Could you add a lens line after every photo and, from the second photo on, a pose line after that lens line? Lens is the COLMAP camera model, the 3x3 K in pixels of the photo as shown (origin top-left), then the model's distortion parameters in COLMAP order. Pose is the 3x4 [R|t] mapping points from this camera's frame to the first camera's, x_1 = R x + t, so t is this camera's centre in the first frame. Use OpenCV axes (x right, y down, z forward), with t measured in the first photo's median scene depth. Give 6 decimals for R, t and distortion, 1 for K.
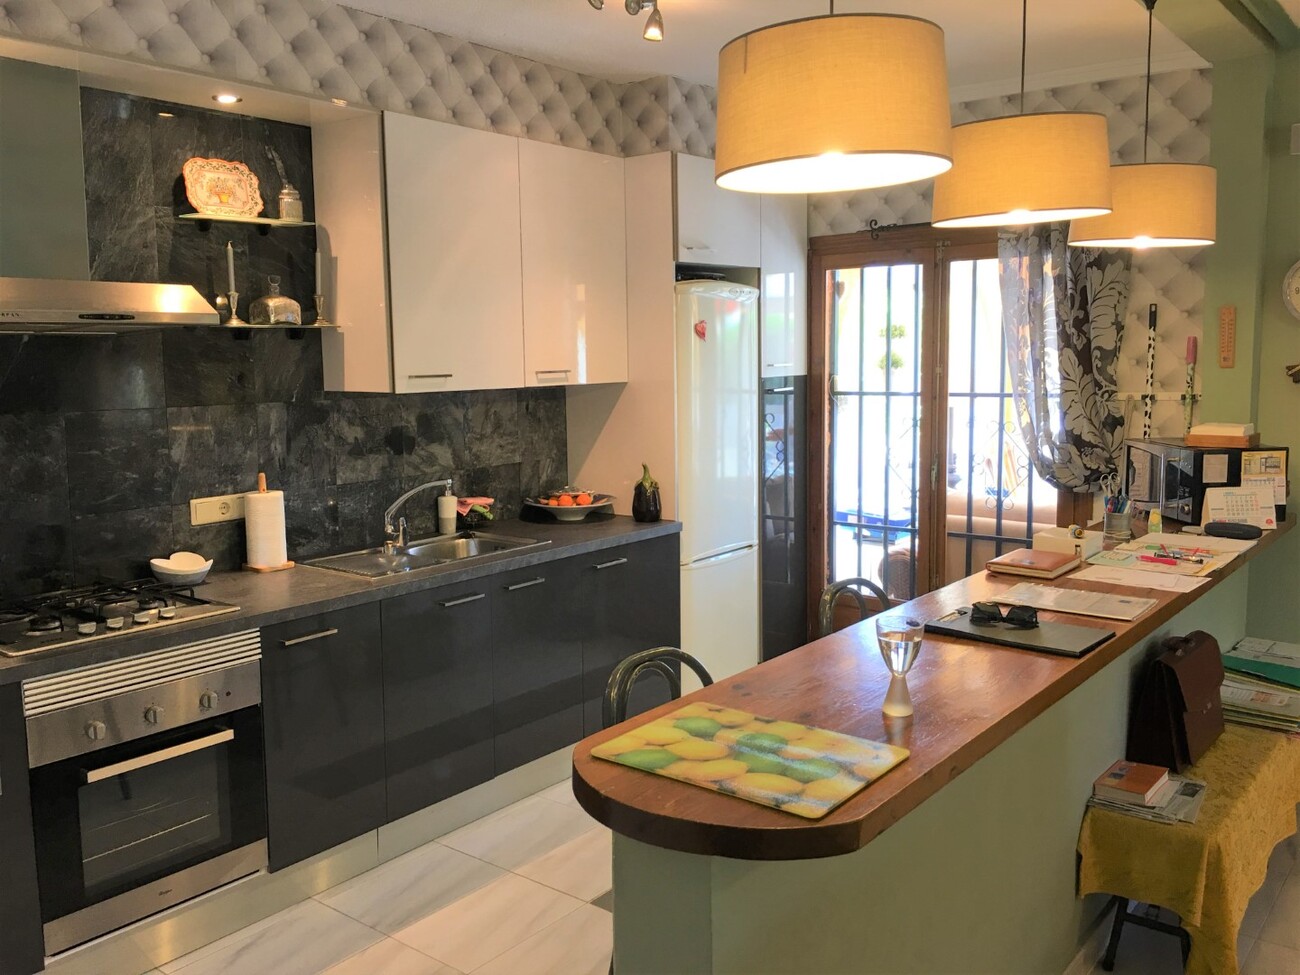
lens RADIAL K [[1112.6, 0, 652.5], [0, 1112.6, 479.7], [0, 0, 1]] dist [0.072026, -0.099013]
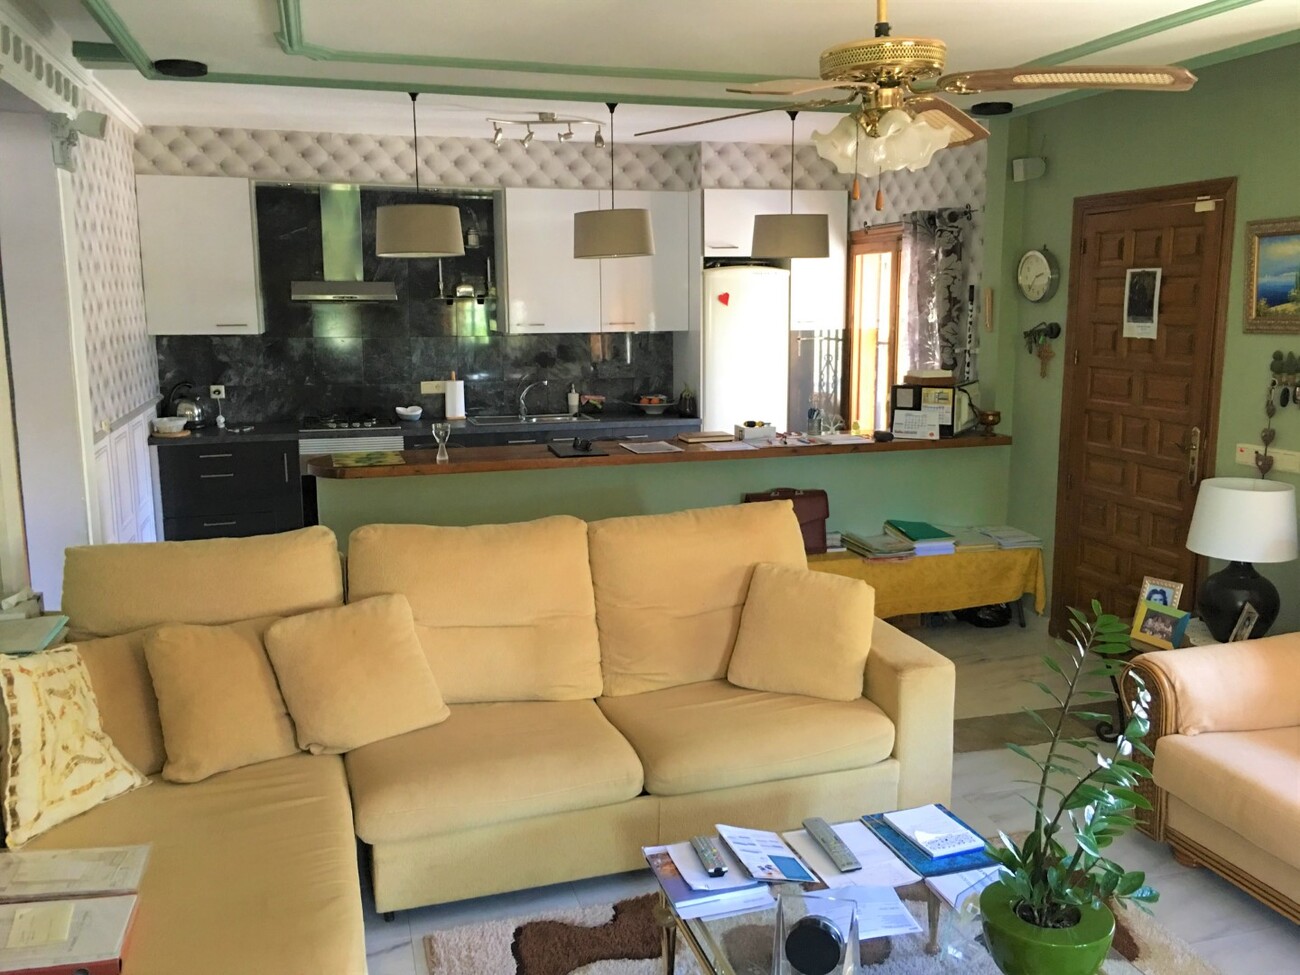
lens RADIAL K [[1112.6, 0, 649.8], [0, 1112.6, 478.8], [0, 0, 1]] dist [0.072026, -0.099013]
pose [[0.819933, 0.101762, -0.563341, 0.950659], [-0.072150, 0.994596, 0.074652, 0.009875], [0.567894, -0.020565, 0.822845, -0.400788]]
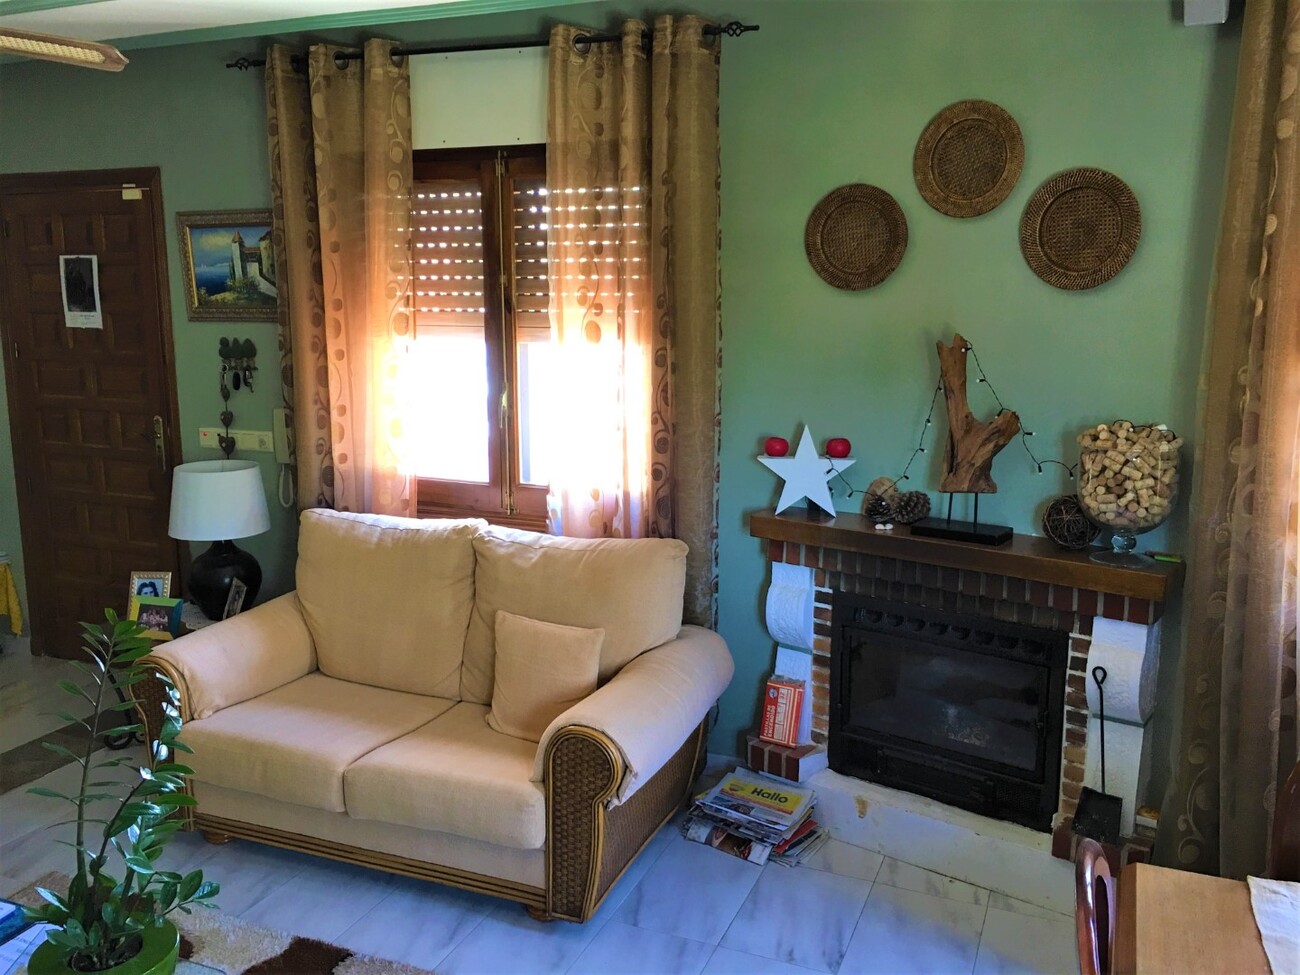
lens RADIAL K [[1112.6, 0, 667.2], [0, 1112.6, 479.5], [0, 0, 1]] dist [0.072026, -0.099013]
pose [[0.960001, -0.032273, 0.278131, 0.935946], [0.016515, 0.998132, 0.058815, 0.009279], [-0.279510, -0.051869, 0.958741, -0.392326]]
